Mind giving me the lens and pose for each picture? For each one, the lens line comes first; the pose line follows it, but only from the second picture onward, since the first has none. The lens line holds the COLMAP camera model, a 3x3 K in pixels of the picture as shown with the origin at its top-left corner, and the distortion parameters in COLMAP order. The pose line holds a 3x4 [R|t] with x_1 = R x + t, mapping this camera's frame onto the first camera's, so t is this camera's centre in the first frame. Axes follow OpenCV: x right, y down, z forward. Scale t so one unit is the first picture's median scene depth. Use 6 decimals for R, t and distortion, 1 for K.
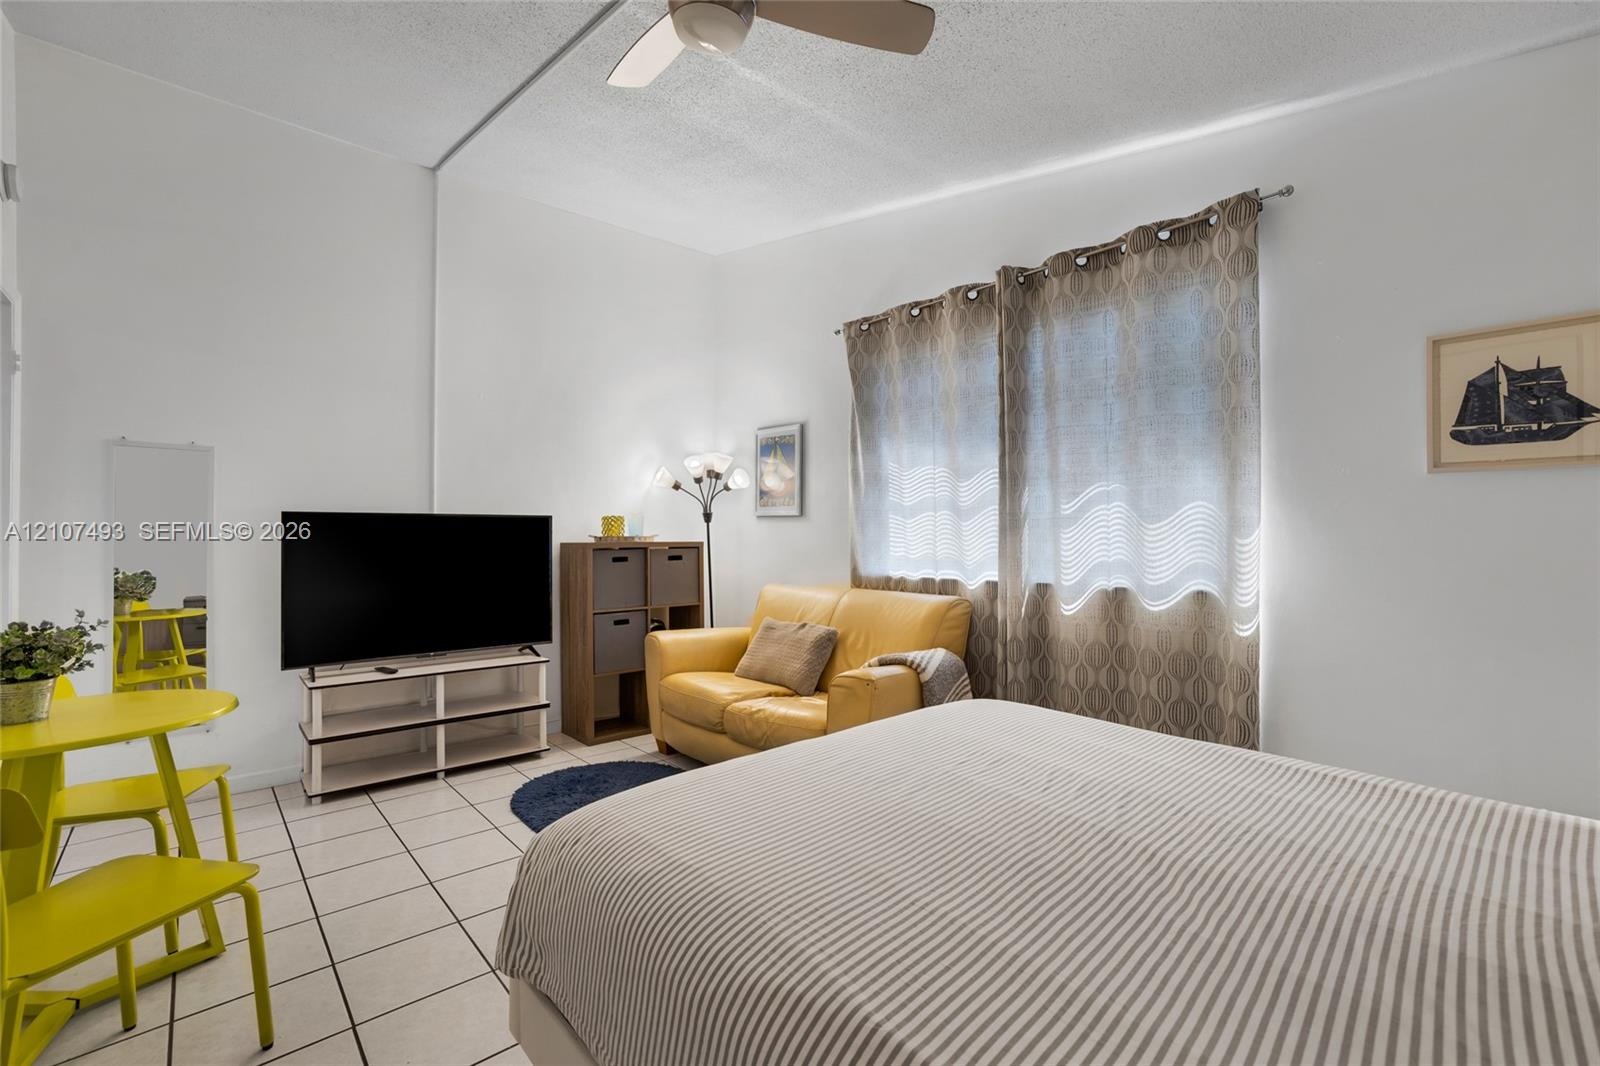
lens RADIAL K [[705.0, 0, 786.5], [0, 705.0, 525.2], [0, 0, 1]] dist [-0.061457, 0.046435]
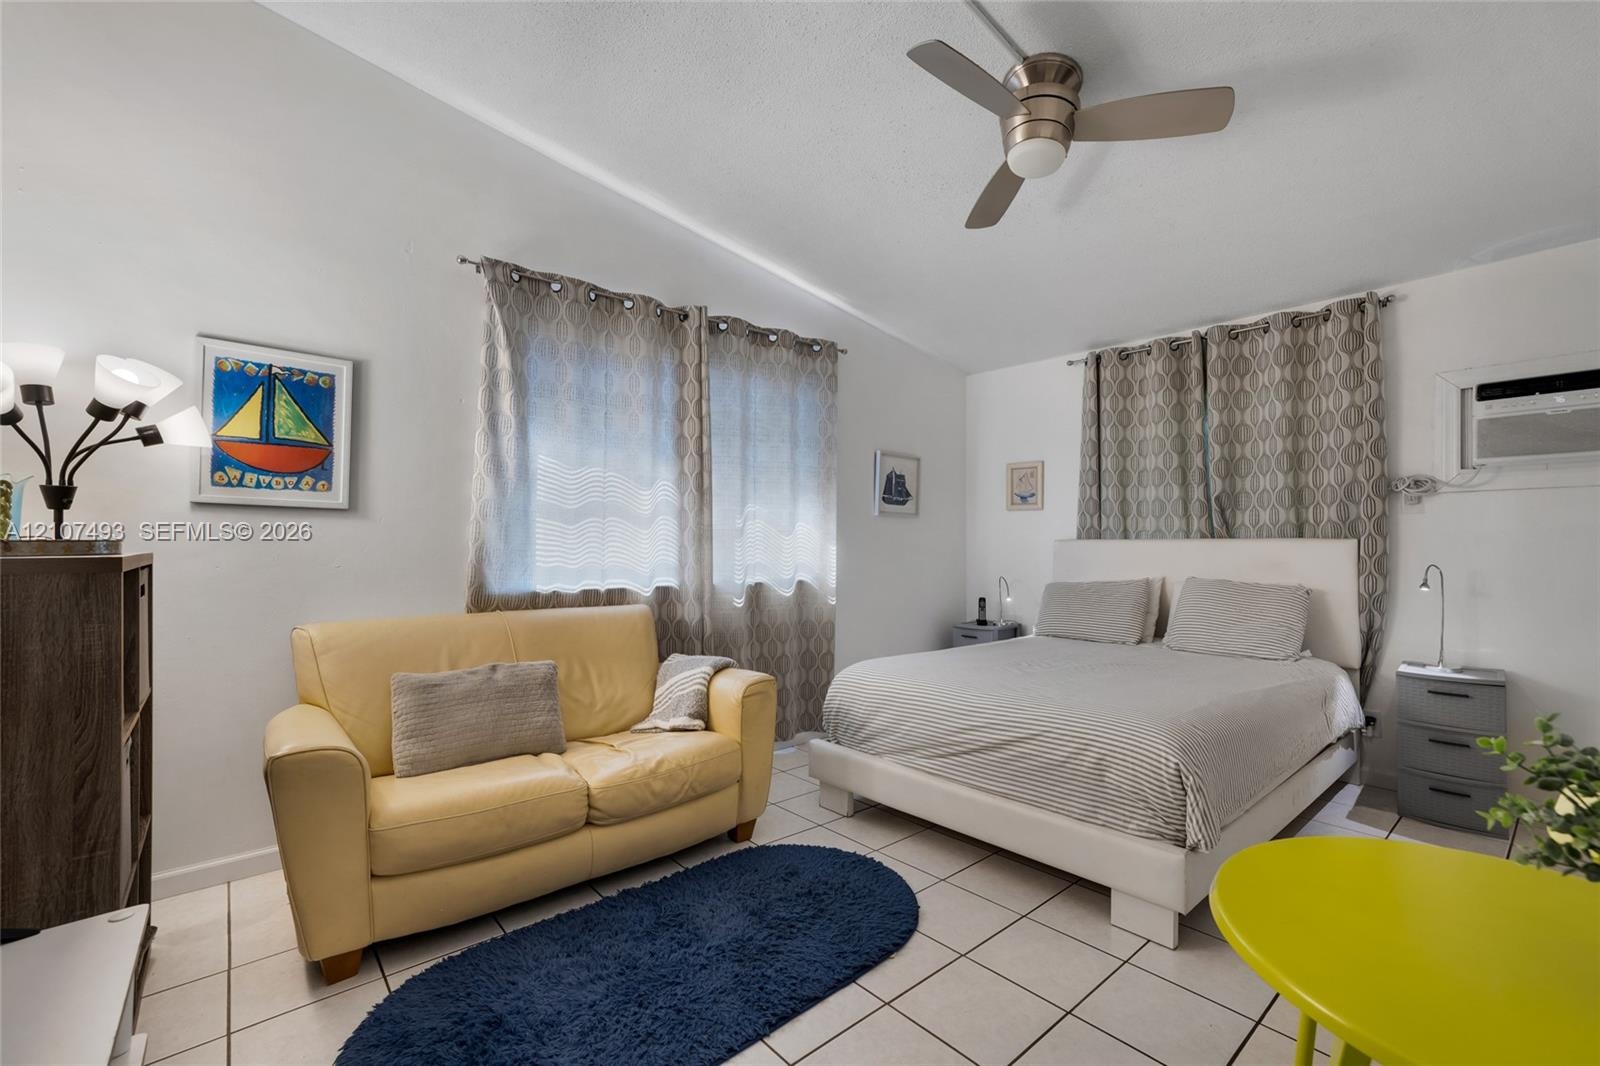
lens RADIAL K [[697.7, 0, 804.1], [0, 697.7, 539.4], [0, 0, 1]] dist [-0.040719, 0.033606]
pose [[0.010444, 0.013011, 0.999861, -0.696230], [-0.016819, 0.999776, -0.012835, 0.016744], [-0.999804, -0.016683, 0.010660, 0.705590]]
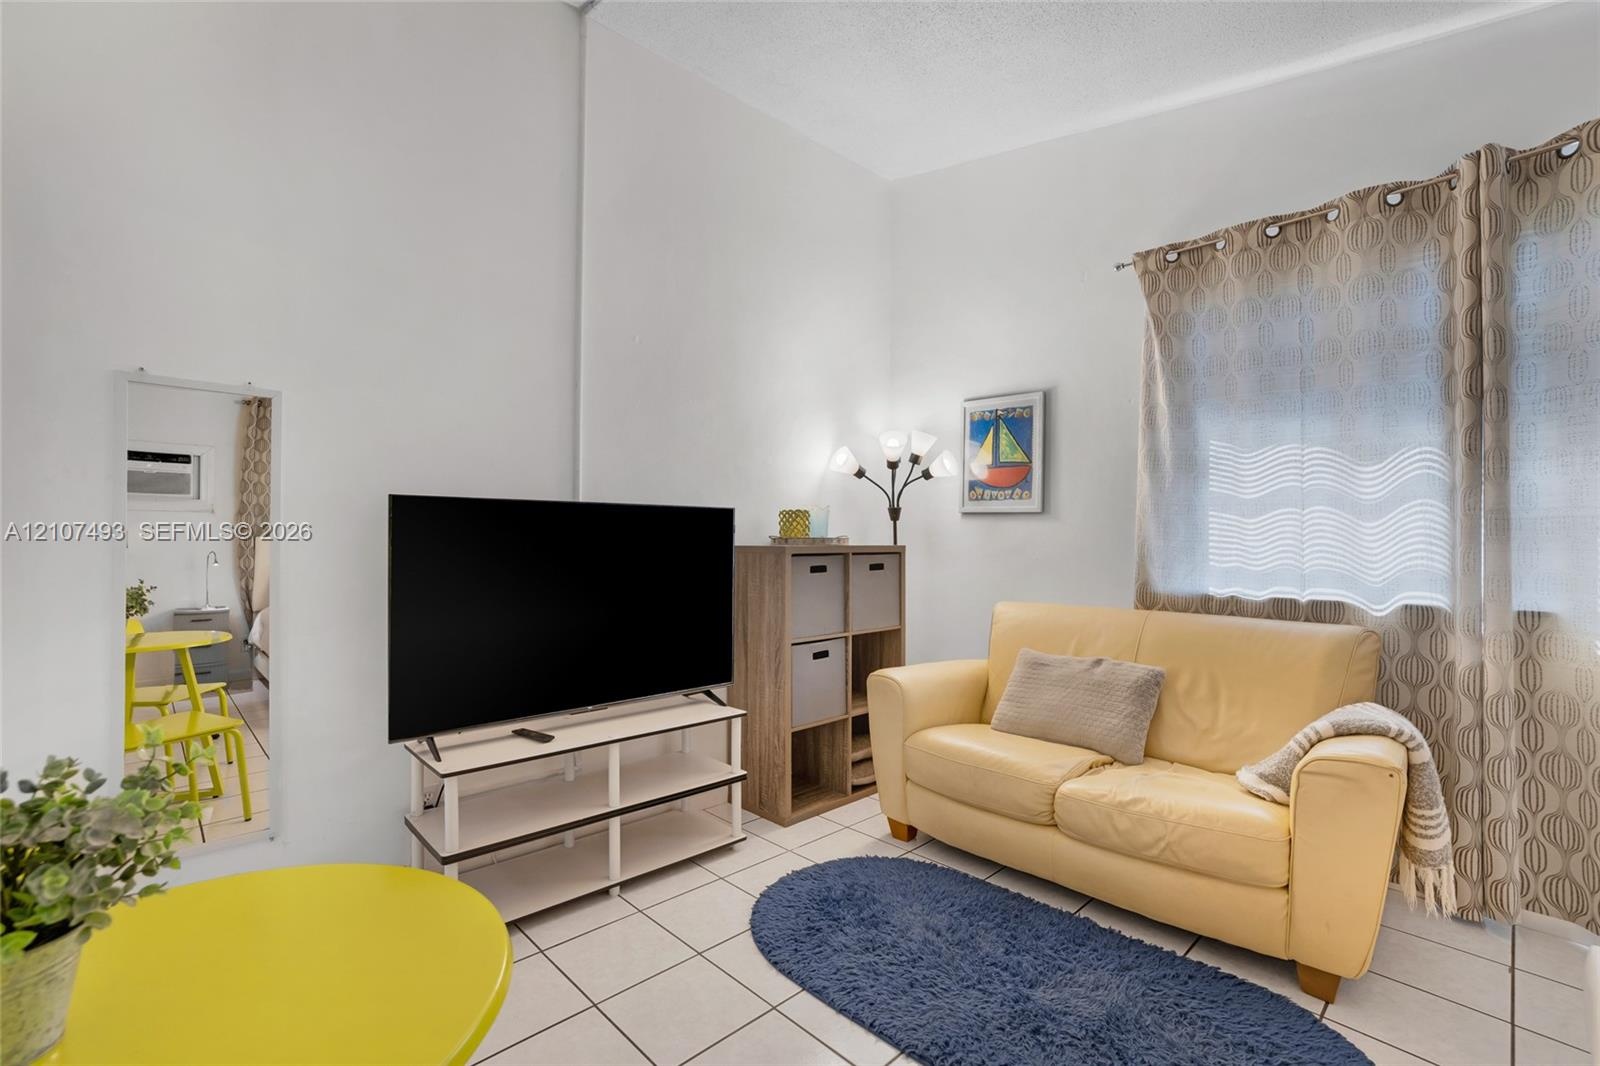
lens RADIAL K [[706.3, 0, 790.9], [0, 706.3, 534.2], [0, 0, 1]] dist [-0.060837, 0.035299]
pose [[0.999151, 0.009517, 0.040096, -0.335608], [-0.009893, 0.999909, 0.009208, 0.007012], [-0.040004, -0.009597, 0.999153, 0.302809]]
